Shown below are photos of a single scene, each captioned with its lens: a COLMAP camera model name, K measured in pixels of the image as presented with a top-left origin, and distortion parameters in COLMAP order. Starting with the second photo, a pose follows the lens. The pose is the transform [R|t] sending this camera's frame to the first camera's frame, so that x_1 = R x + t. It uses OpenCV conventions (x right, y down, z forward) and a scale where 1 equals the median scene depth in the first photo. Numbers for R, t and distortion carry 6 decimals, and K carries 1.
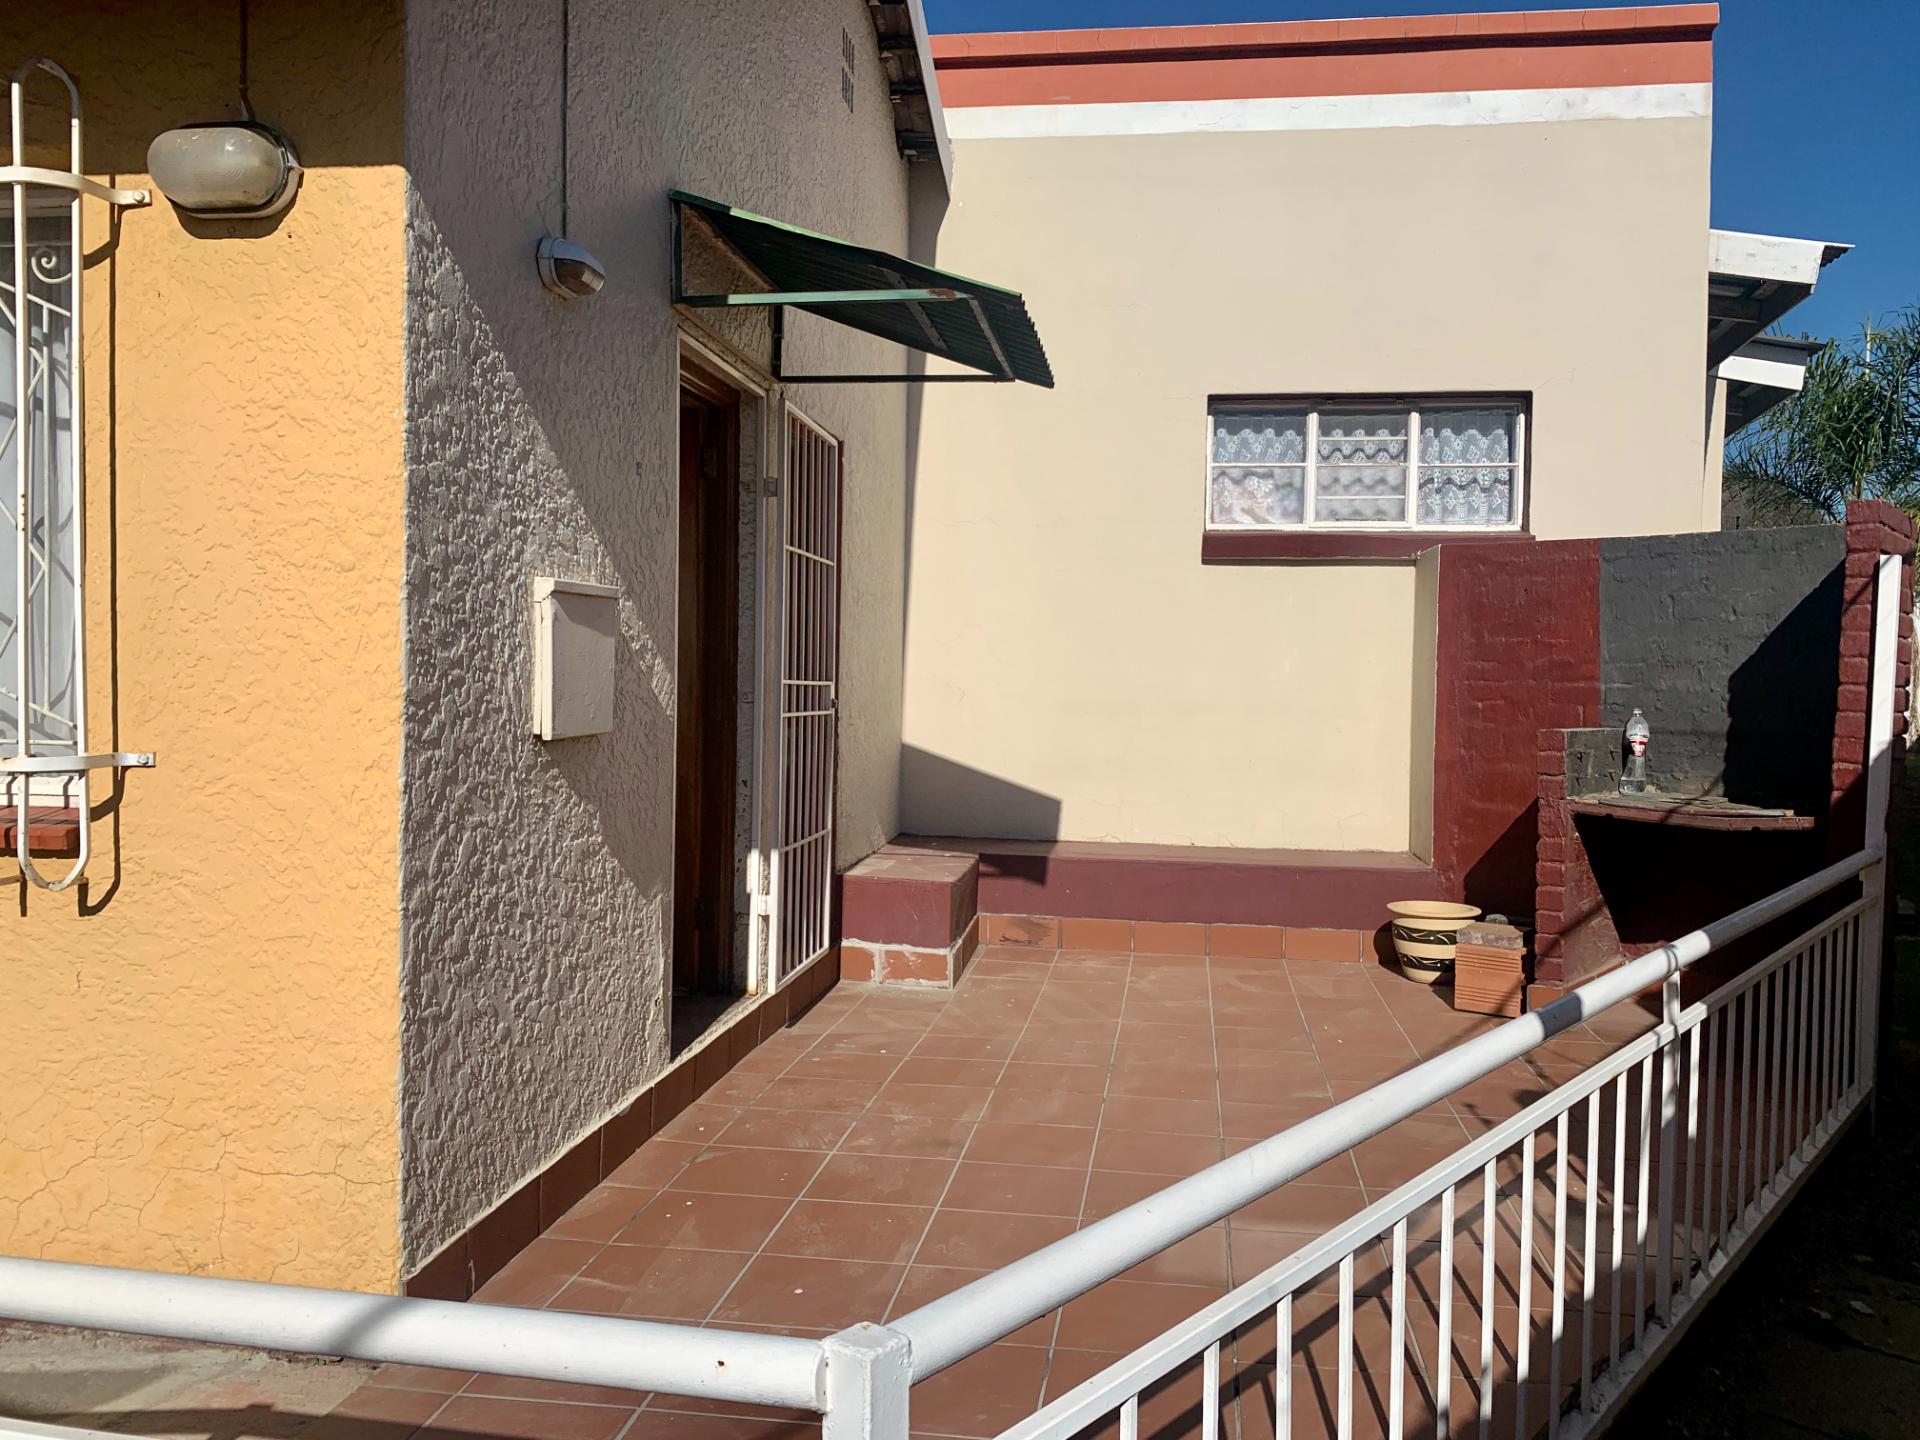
lens RADIAL K [[1521.3, 0, 960.0], [0, 1521.3, 720.0], [0, 0, 1]] dist [0.030253, -0.001486]
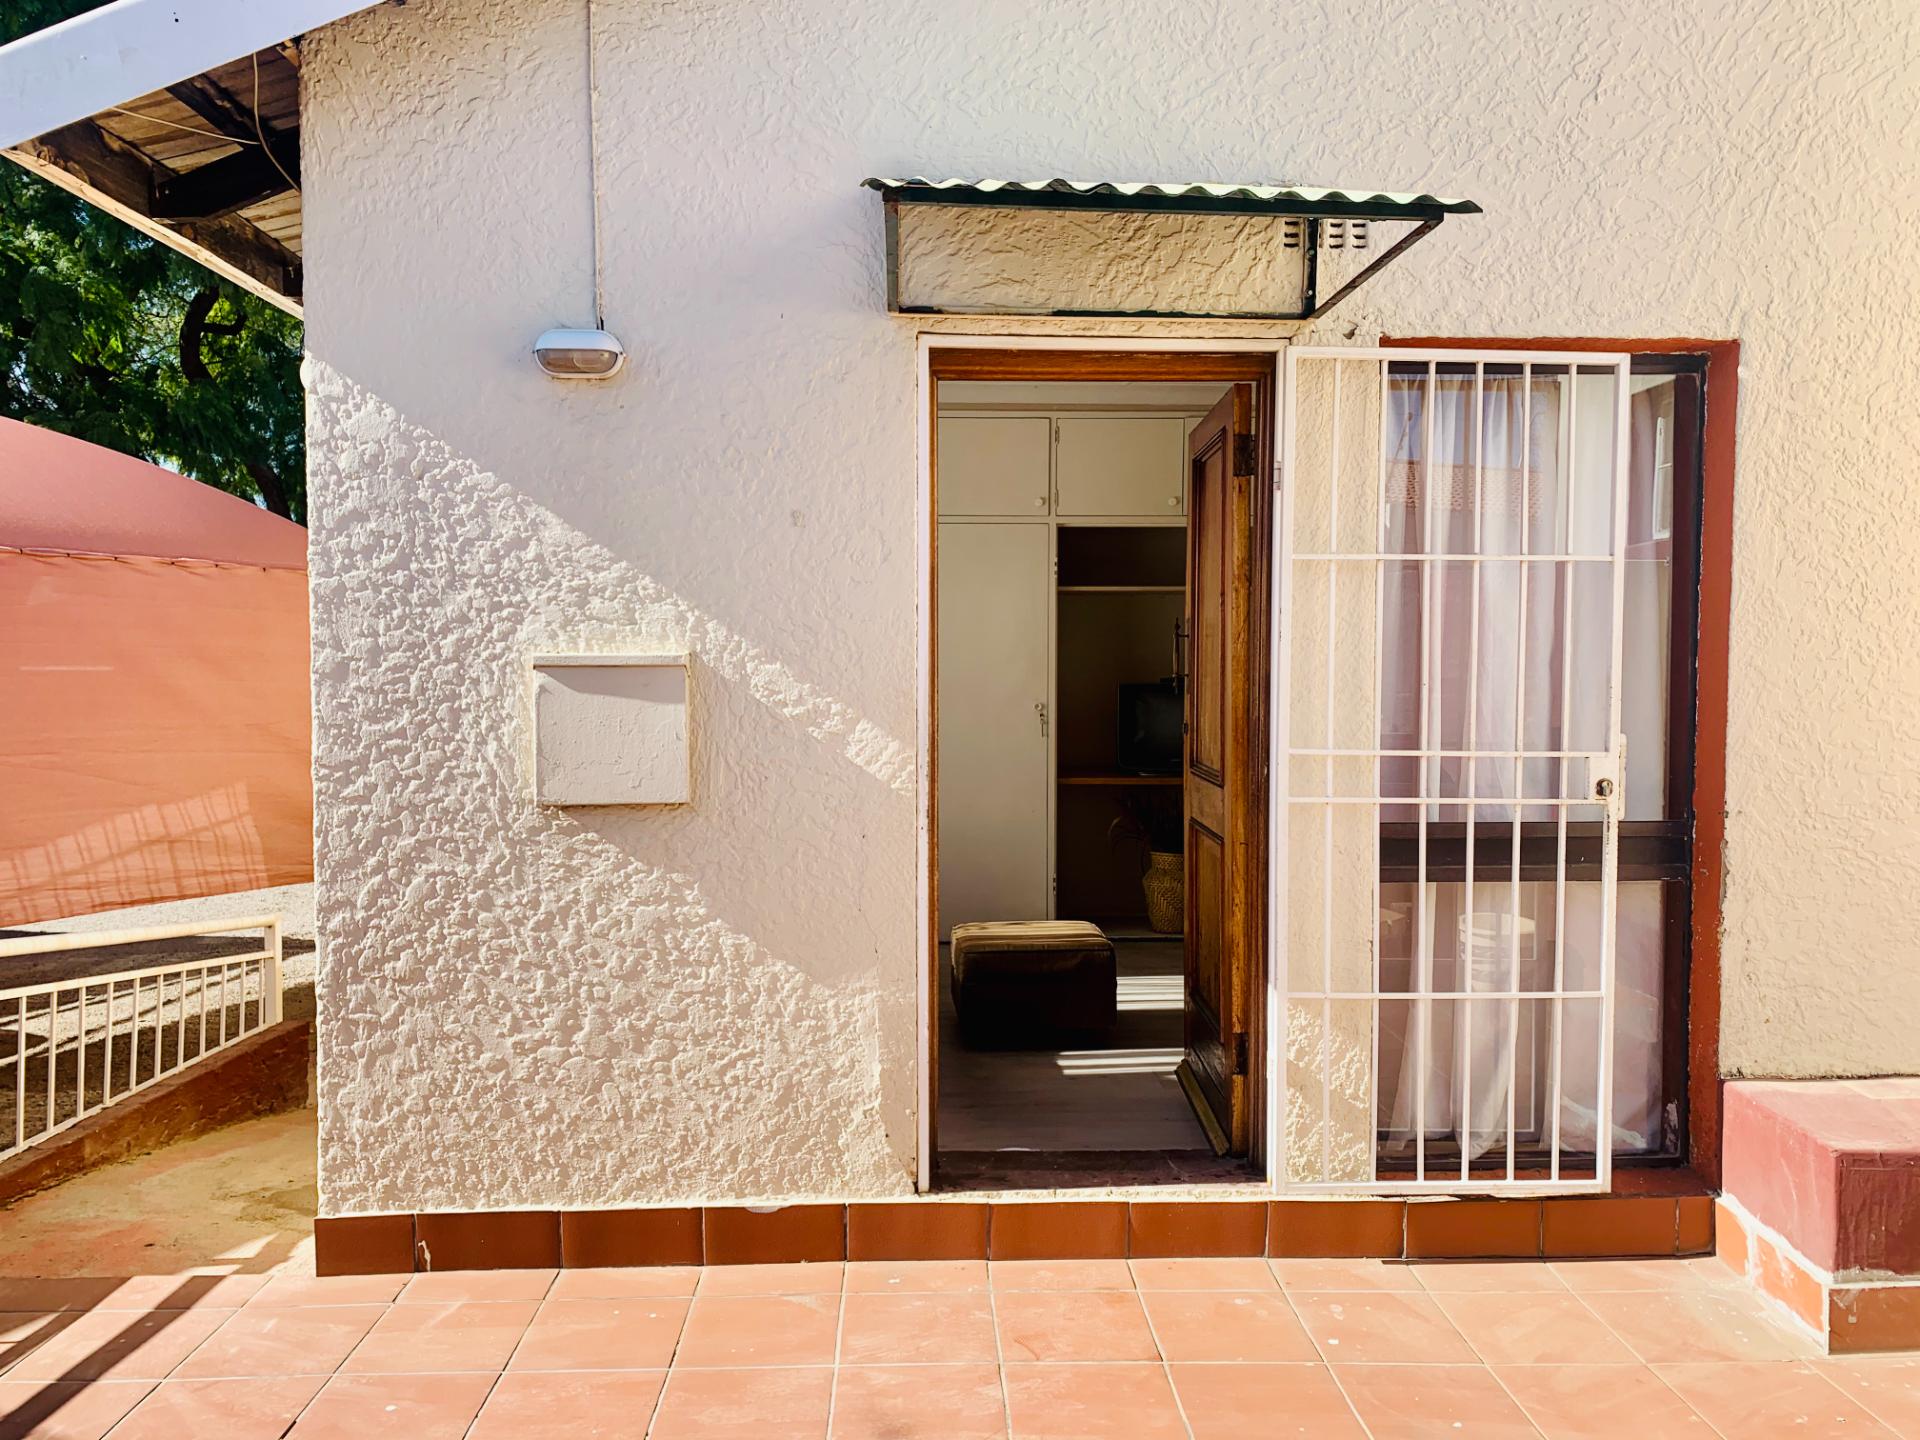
lens RADIAL K [[1521.3, 0, 960.0], [0, 1521.3, 720.0], [0, 0, 1]] dist [0.030253, -0.001486]
pose [[0.164777, 0.026888, -0.985964, 0.891275], [-0.026996, 0.999377, 0.022742, -0.084586], [0.985961, 0.022870, 0.165400, 1.193163]]
